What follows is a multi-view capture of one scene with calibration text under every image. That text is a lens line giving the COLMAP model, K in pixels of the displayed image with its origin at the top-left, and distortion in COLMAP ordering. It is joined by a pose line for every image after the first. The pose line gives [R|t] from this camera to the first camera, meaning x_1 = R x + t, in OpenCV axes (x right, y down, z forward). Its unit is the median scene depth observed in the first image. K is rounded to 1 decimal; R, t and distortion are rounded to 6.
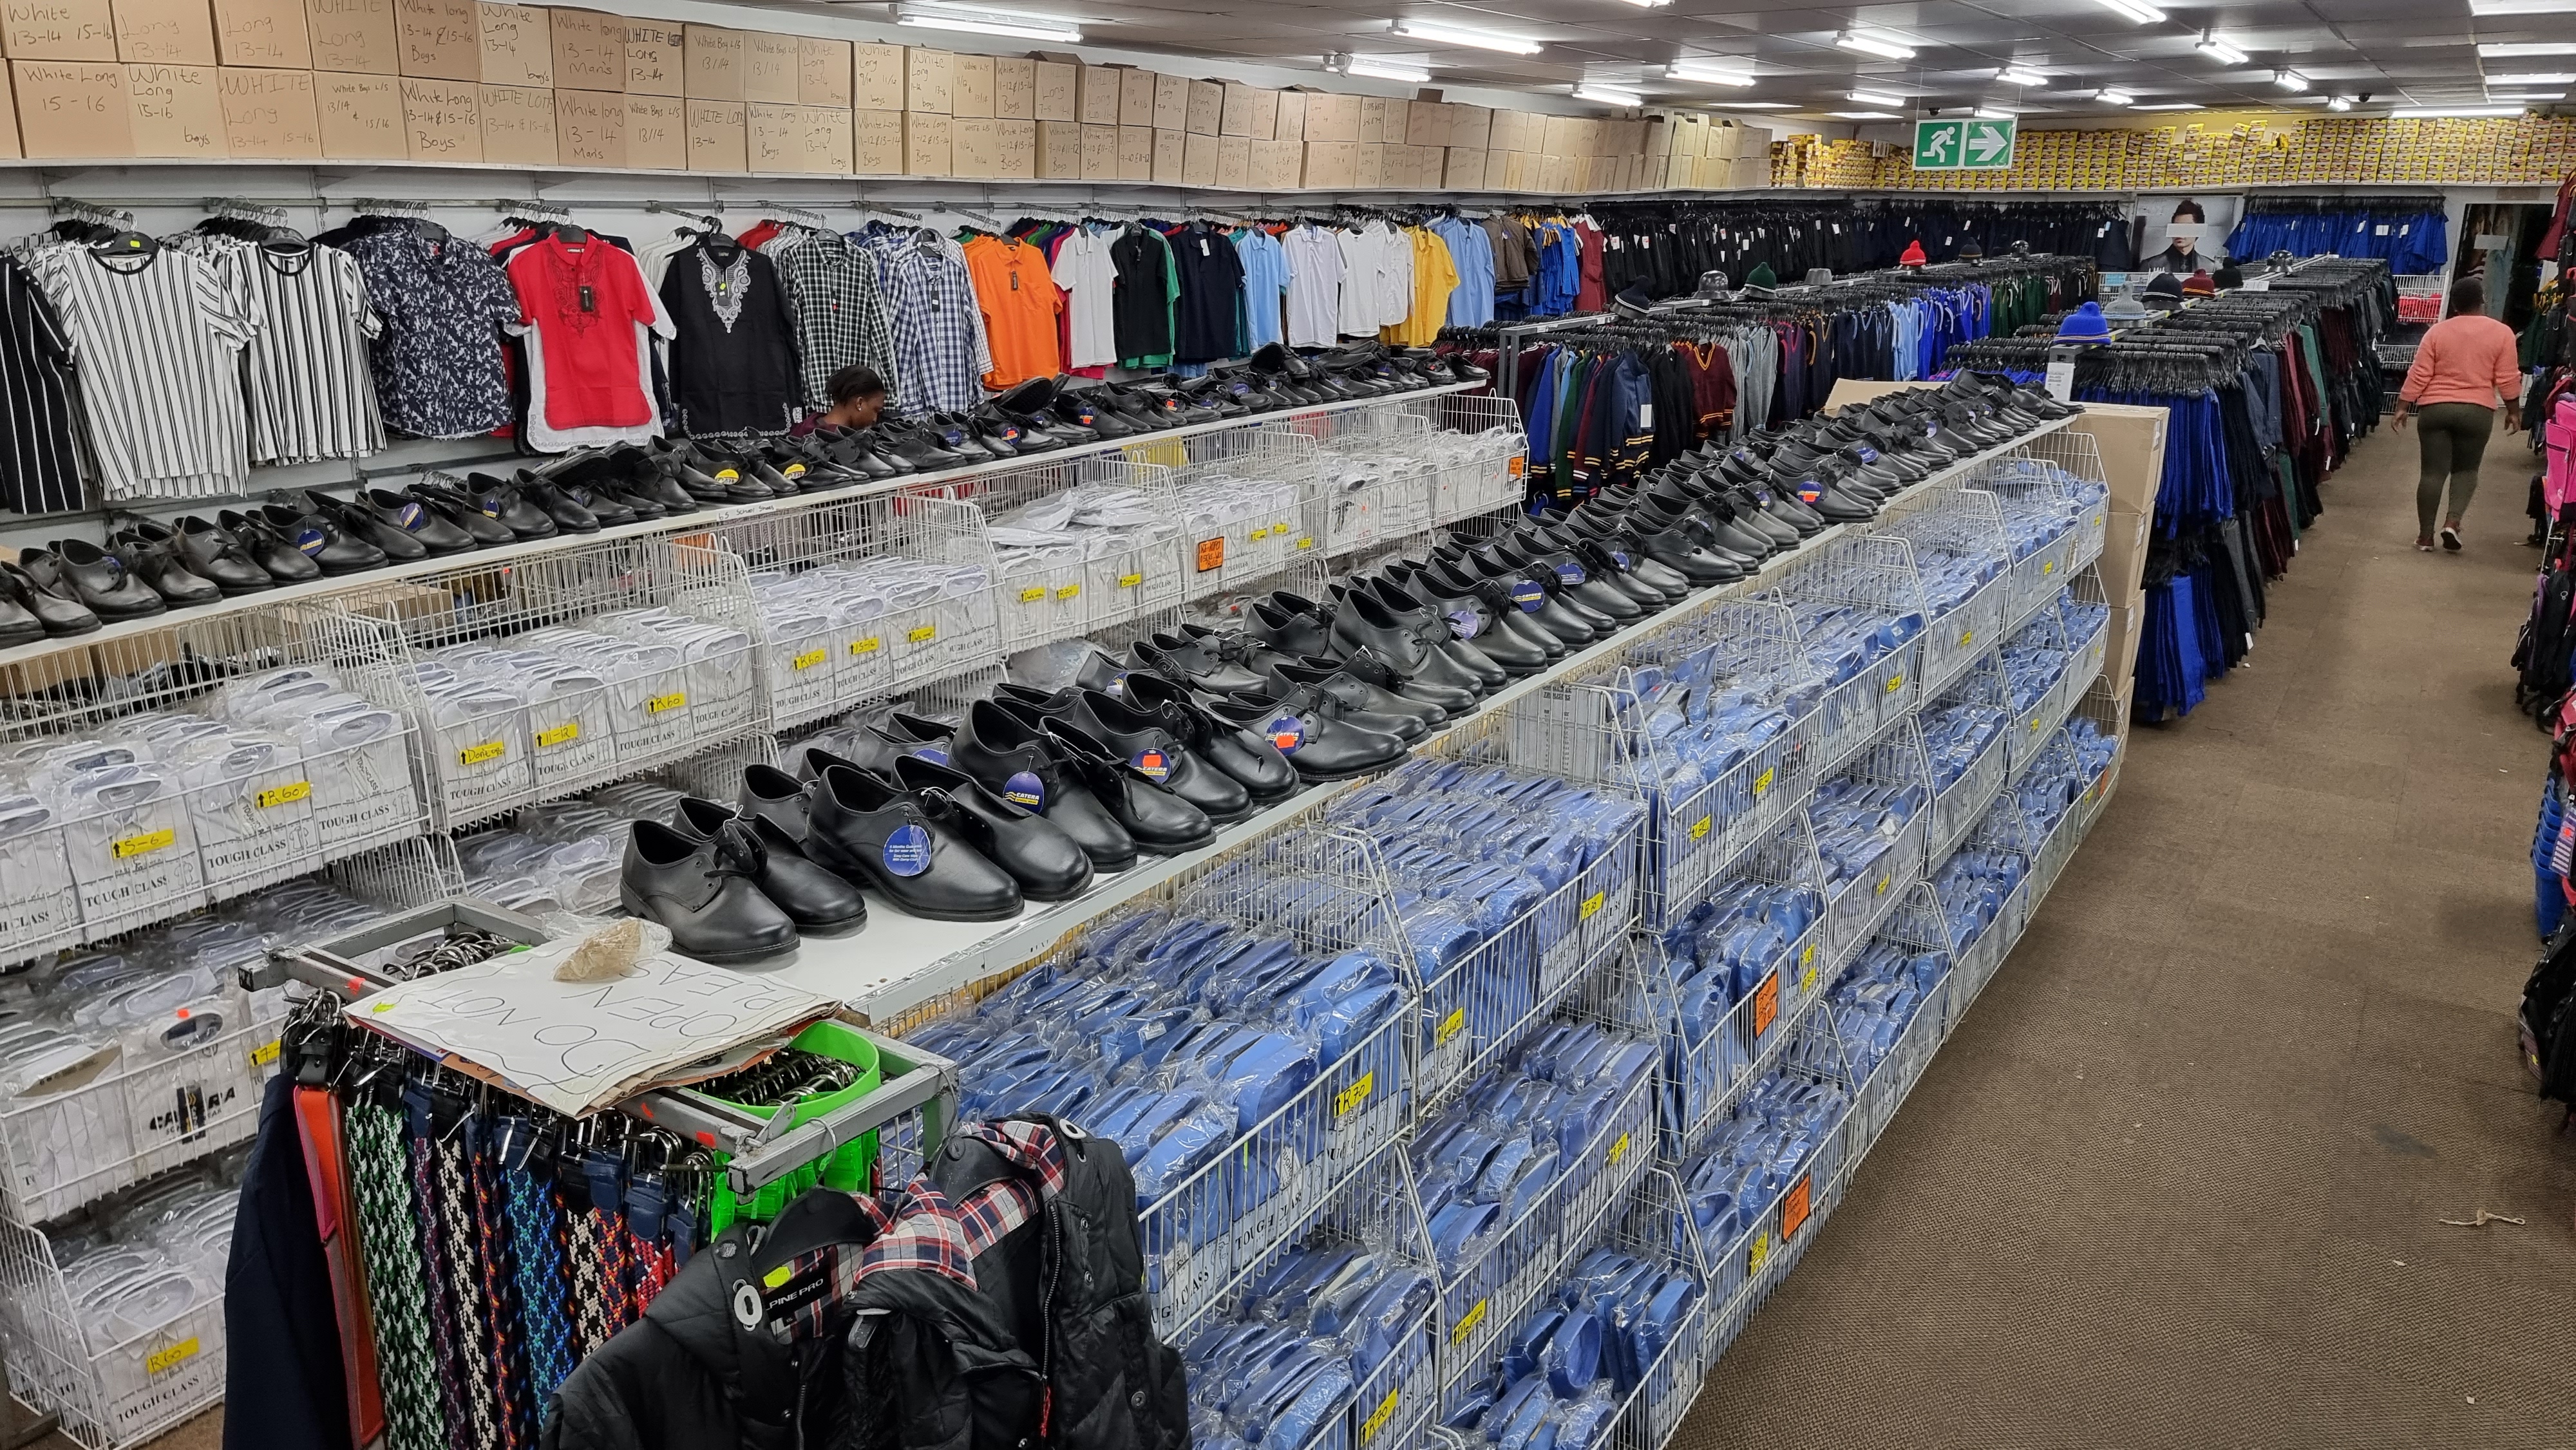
lens RADIAL K [[1791.6, 0, 1270.7], [0, 1791.6, 722.7], [0, 0, 1]] dist [0.080182, -0.065454]
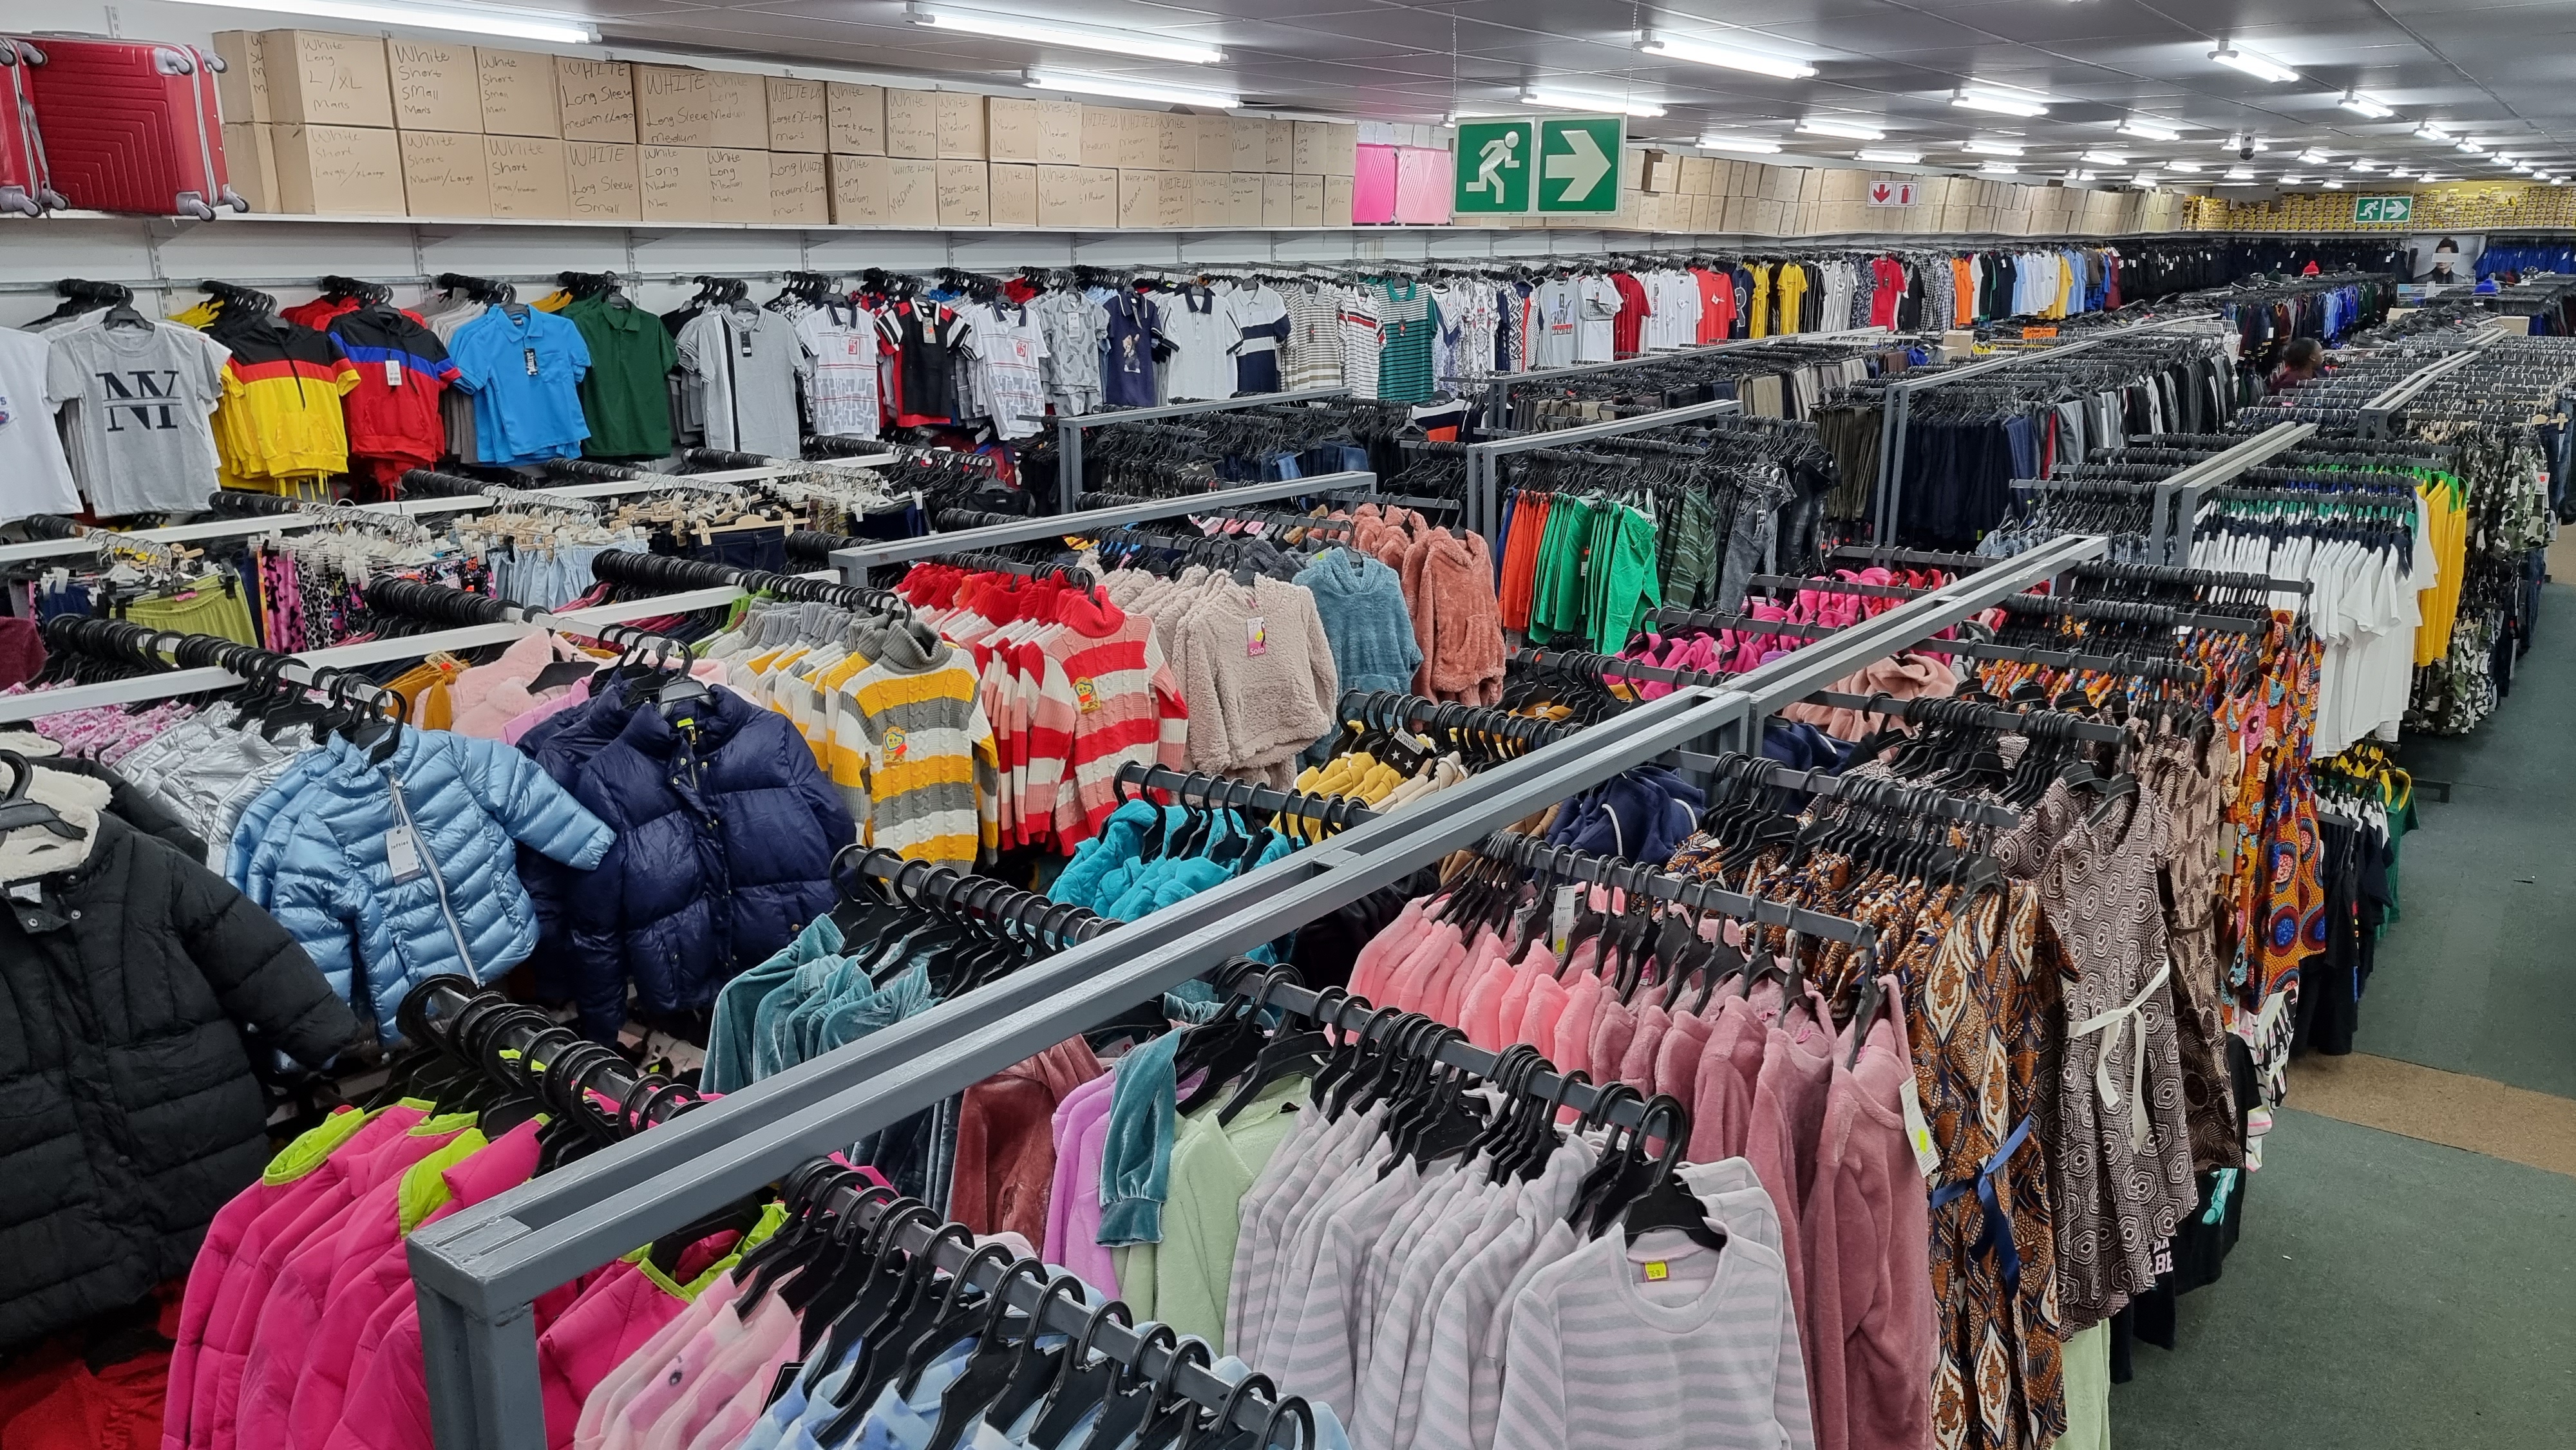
lens RADIAL K [[1791.6, 0, 1294.9], [0, 1791.6, 728.8], [0, 0, 1]] dist [0.080182, -0.065454]
pose [[0.998840, 0.010014, -0.047096, -0.581640], [-0.010869, 0.999780, -0.017943, 0.245979], [0.046906, 0.018434, 0.998729, -0.862204]]
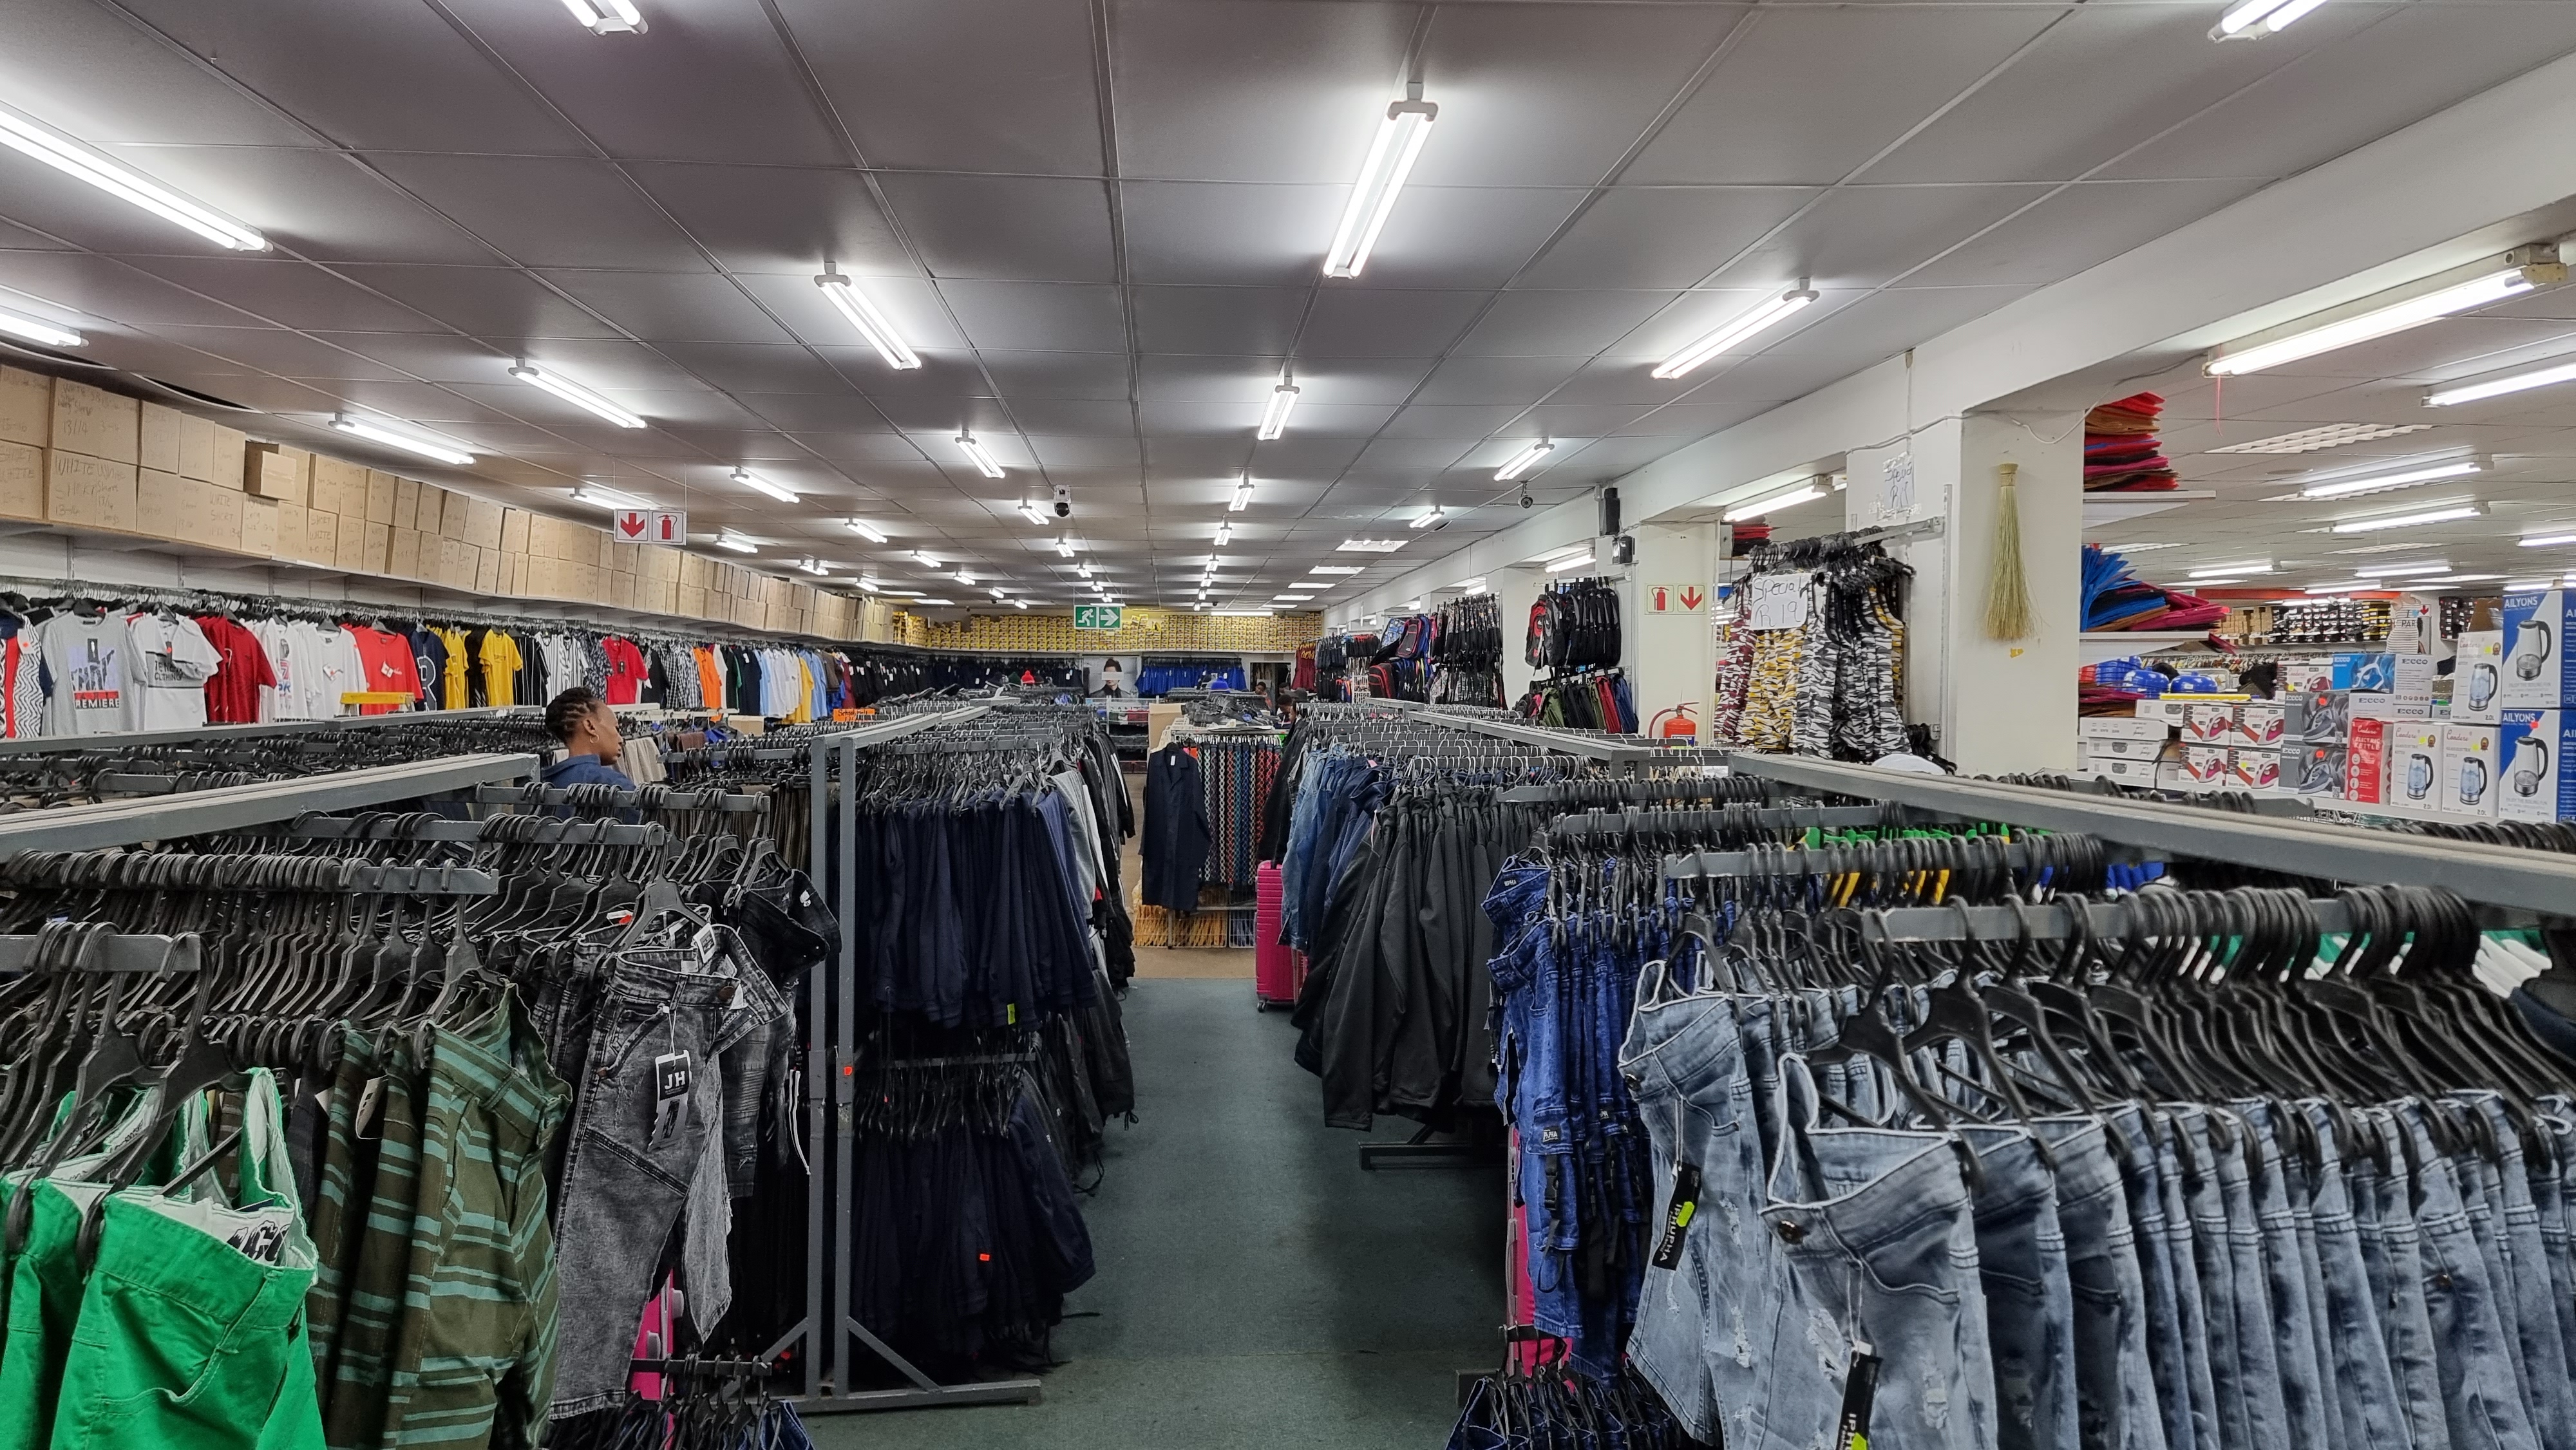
lens RADIAL K [[1791.6, 0, 1294.8], [0, 1791.6, 727.2], [0, 0, 1]] dist [0.080182, -0.065454]
pose [[0.798068, -0.011397, 0.602459, -0.529681], [0.162591, 0.966809, -0.197092, 0.187767], [-0.580217, 0.255247, 0.773432, -0.523657]]
